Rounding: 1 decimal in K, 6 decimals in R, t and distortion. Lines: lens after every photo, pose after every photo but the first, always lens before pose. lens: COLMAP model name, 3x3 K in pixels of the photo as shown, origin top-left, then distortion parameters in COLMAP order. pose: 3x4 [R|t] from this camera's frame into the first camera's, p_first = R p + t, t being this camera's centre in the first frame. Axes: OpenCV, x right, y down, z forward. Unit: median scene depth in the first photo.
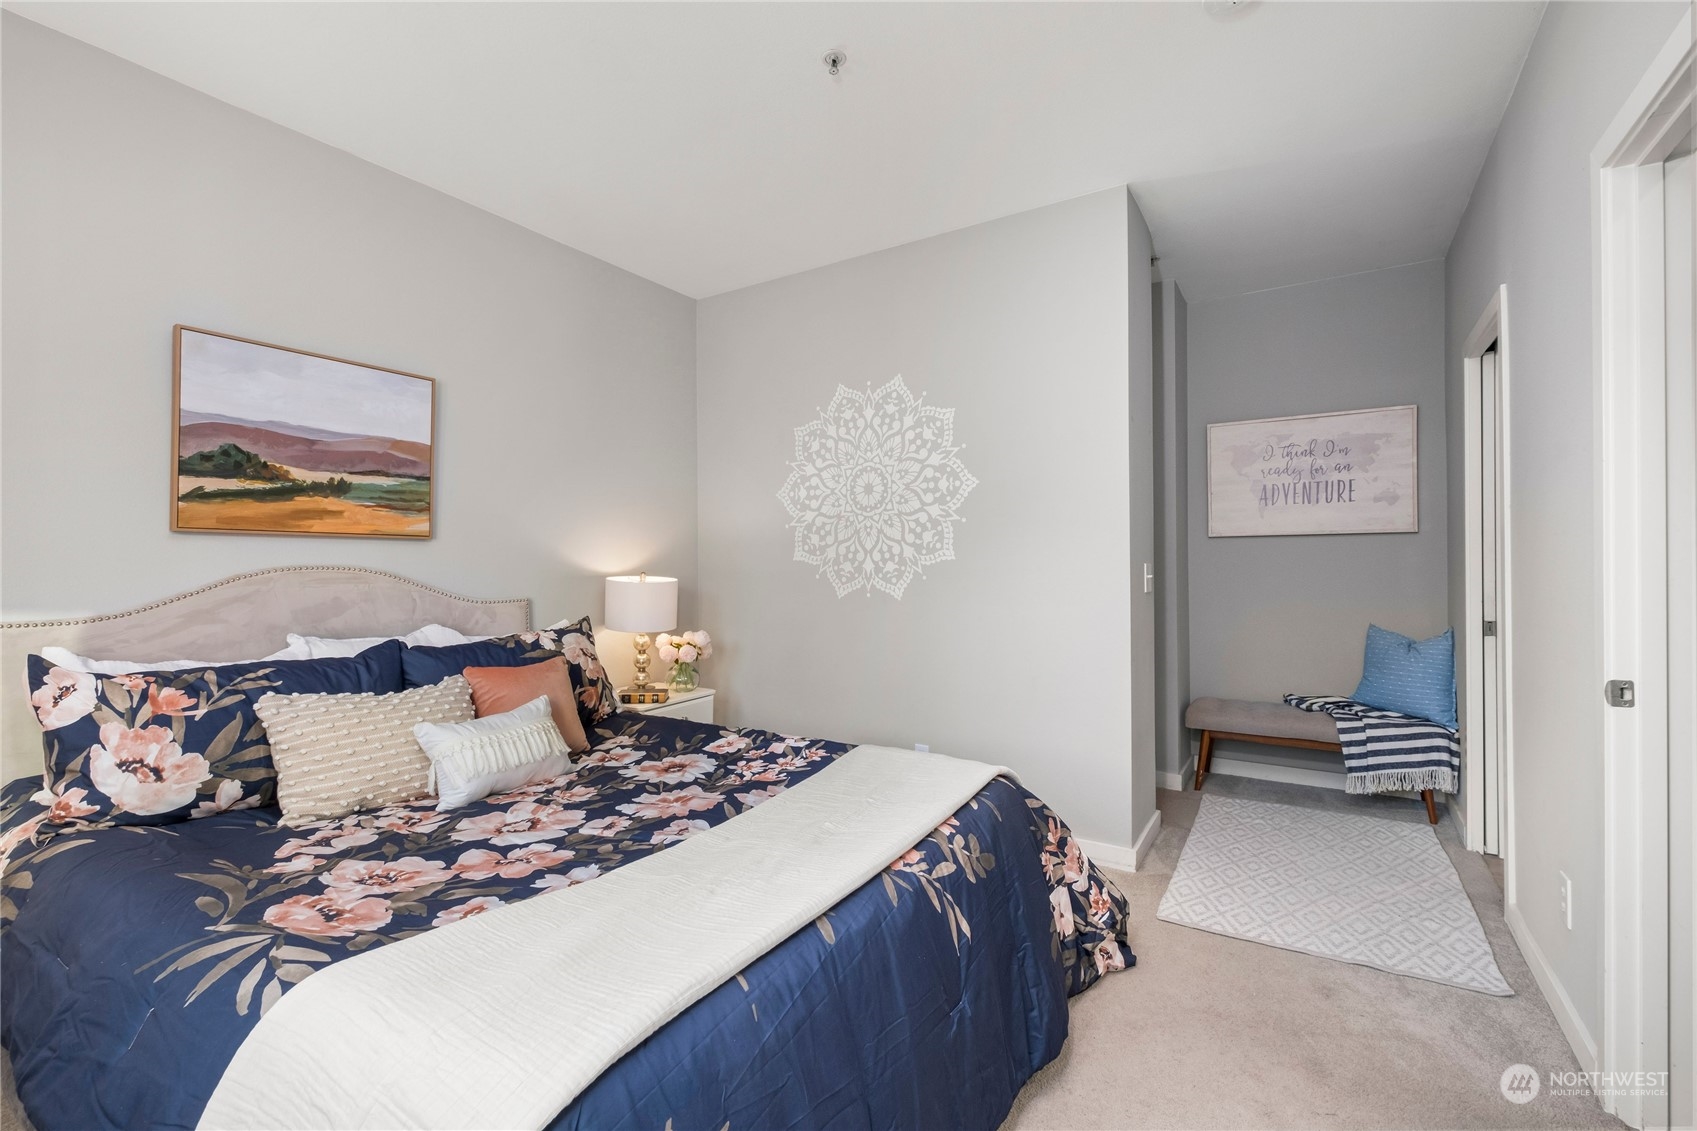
lens RADIAL K [[753.2, 0, 850.0], [0, 753.2, 577.7], [0, 0, 1]] dist [0.000925, -0.000090]
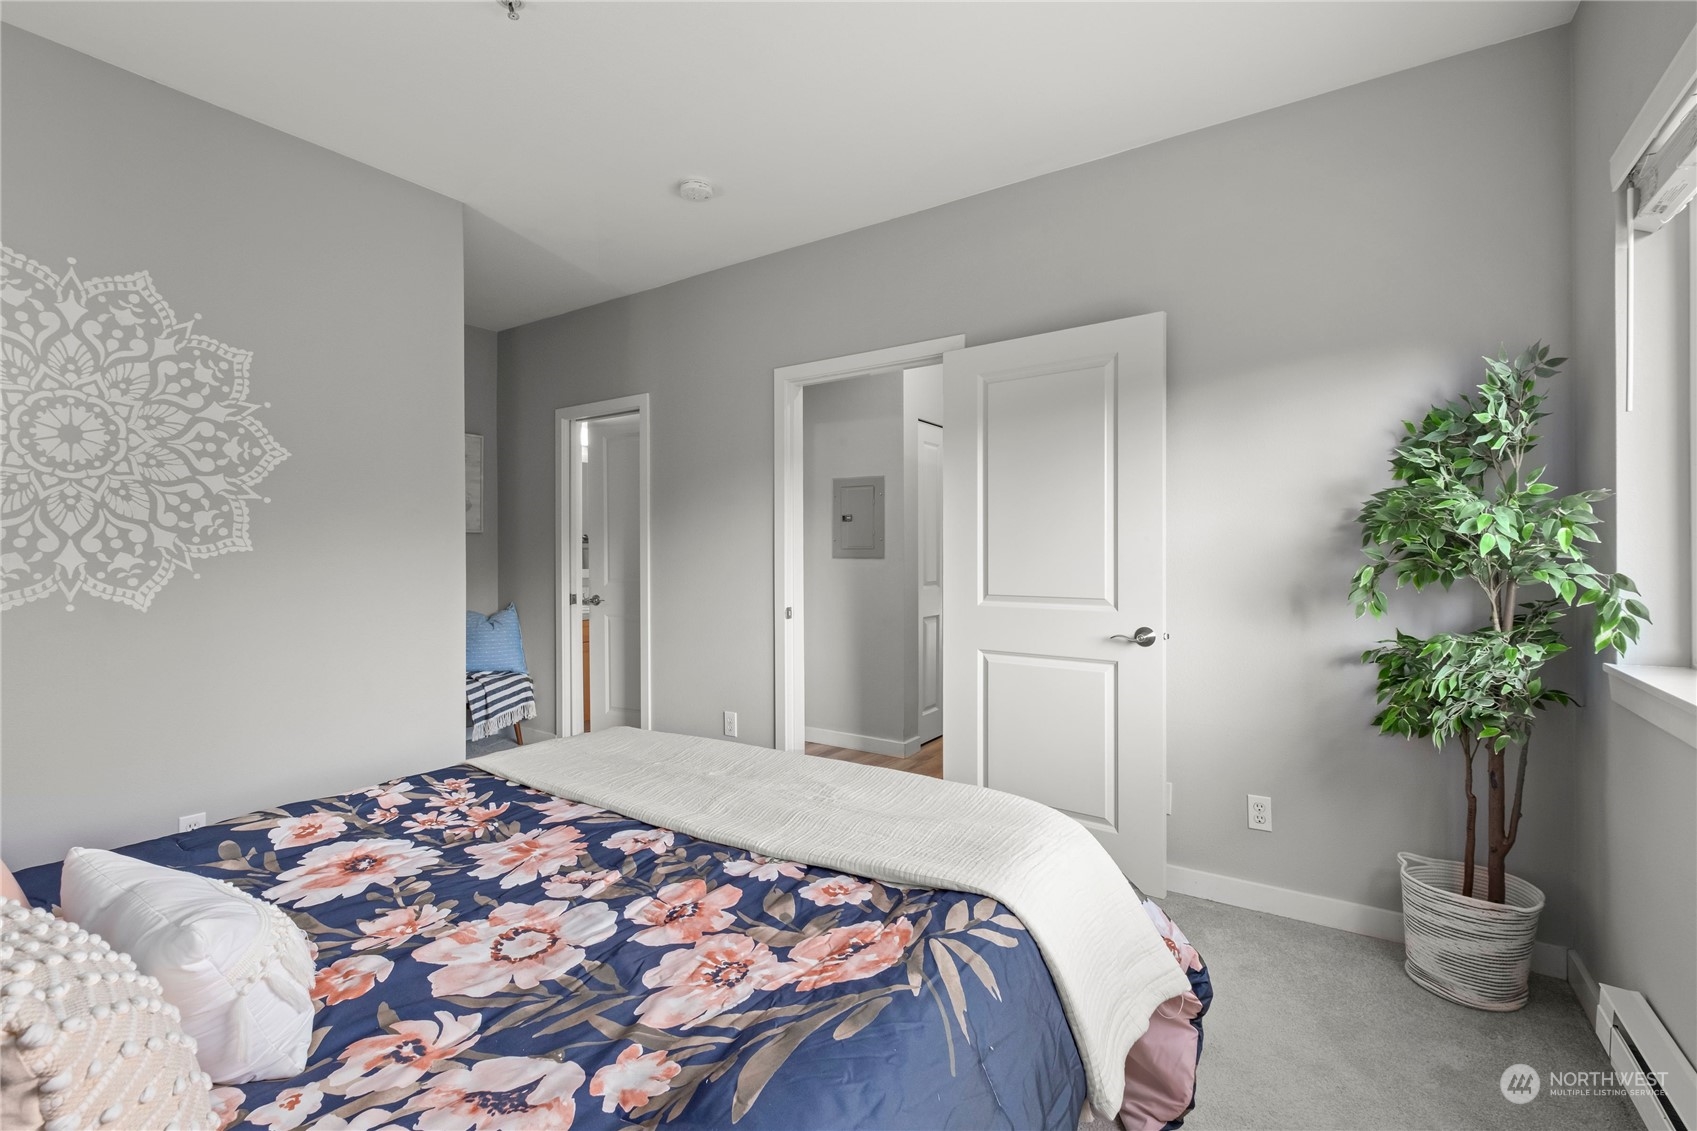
lens RADIAL K [[753.2, 0, 850.0], [0, 753.2, 577.7], [0, 0, 1]] dist [0.000925, -0.000090]
pose [[0.010310, -0.027660, 0.999564, -0.614603], [0.020323, 0.999417, 0.027446, -0.005927], [-0.999740, 0.020031, 0.010866, 0.387196]]
